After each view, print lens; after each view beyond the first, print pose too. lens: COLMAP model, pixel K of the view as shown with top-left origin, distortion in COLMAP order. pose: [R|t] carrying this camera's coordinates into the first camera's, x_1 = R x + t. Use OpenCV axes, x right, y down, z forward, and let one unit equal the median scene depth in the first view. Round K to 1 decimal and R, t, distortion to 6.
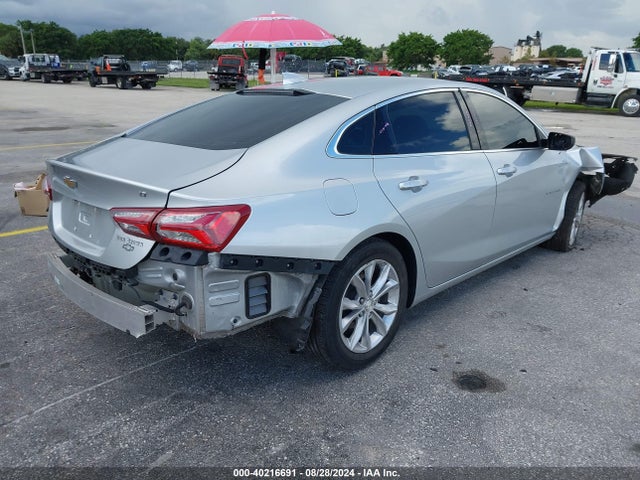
lens RADIAL K [[524.2, 0, 320.0], [0, 524.2, 240.0], [0, 0, 1]] dist [-0.001443, -0.011785]
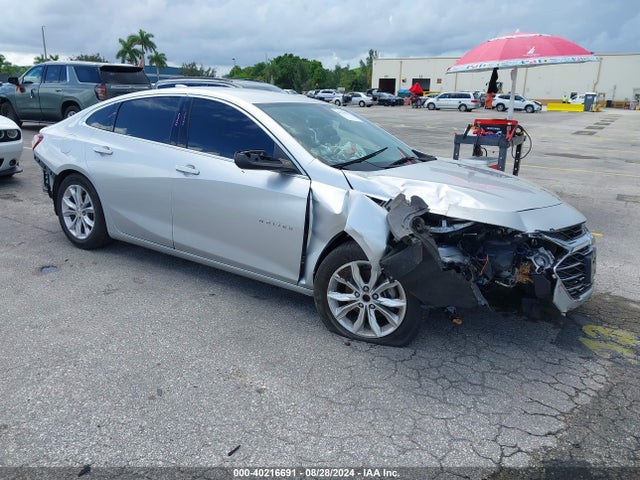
lens RADIAL K [[530.5, 0, 320.0], [0, 530.5, 240.0], [0, 0, 1]] dist [0.005574, 0.000370]
pose [[0.176817, 0.254176, -0.950858, 1.646774], [-0.327608, 0.926191, 0.186662, -0.324726], [0.928121, 0.278503, 0.247036, 1.131305]]
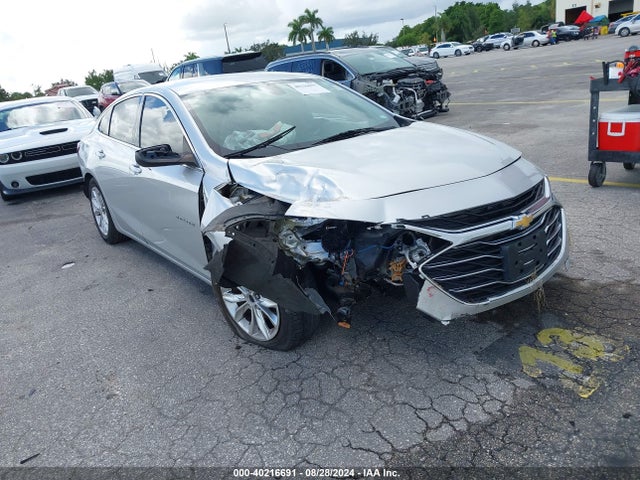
lens RADIAL K [[526.8, 0, 308.0], [0, 526.8, 238.9], [0, 0, 1]] dist [0.006474, -0.006505]
pose [[-0.165254, 0.316475, -0.934096, 1.548052], [-0.175343, 0.922601, 0.343602, -0.497013], [0.970539, 0.220569, -0.096971, 1.658283]]
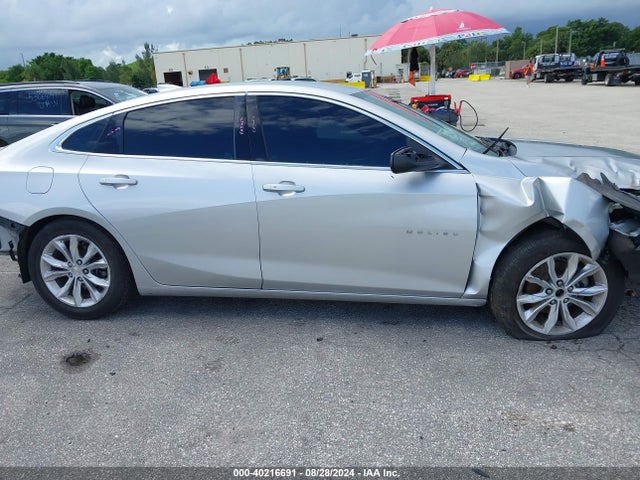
lens RADIAL K [[532.4, 0, 329.9], [0, 532.4, 241.5], [0, 0, 1]] dist [0.001553, -0.001327]
pose [[0.559469, 0.197246, -0.805039, 1.230430], [-0.194962, 0.975337, 0.103480, -0.166703], [0.805595, 0.099058, 0.584126, 0.625779]]
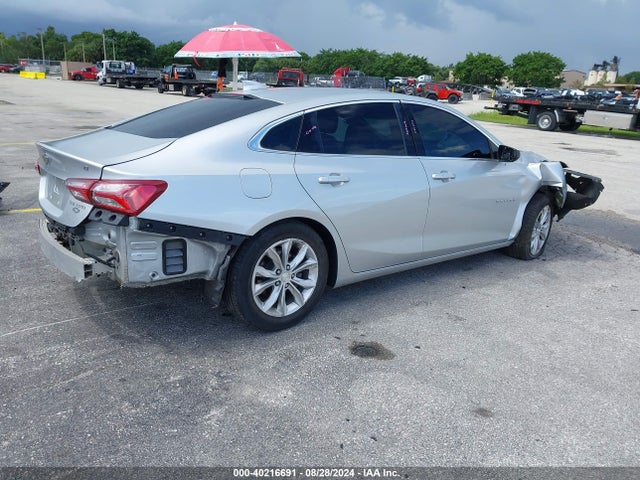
lens RADIAL K [[512.9, 0, 326.0], [0, 512.9, 249.5], [0, 0, 1]] dist [0.001316, -0.010994]
pose [[0.992554, 0.070914, -0.099032, 0.253232], [-0.071366, 0.997450, -0.001017, 0.046492], [0.098707, 0.008077, 0.995084, -0.121273]]
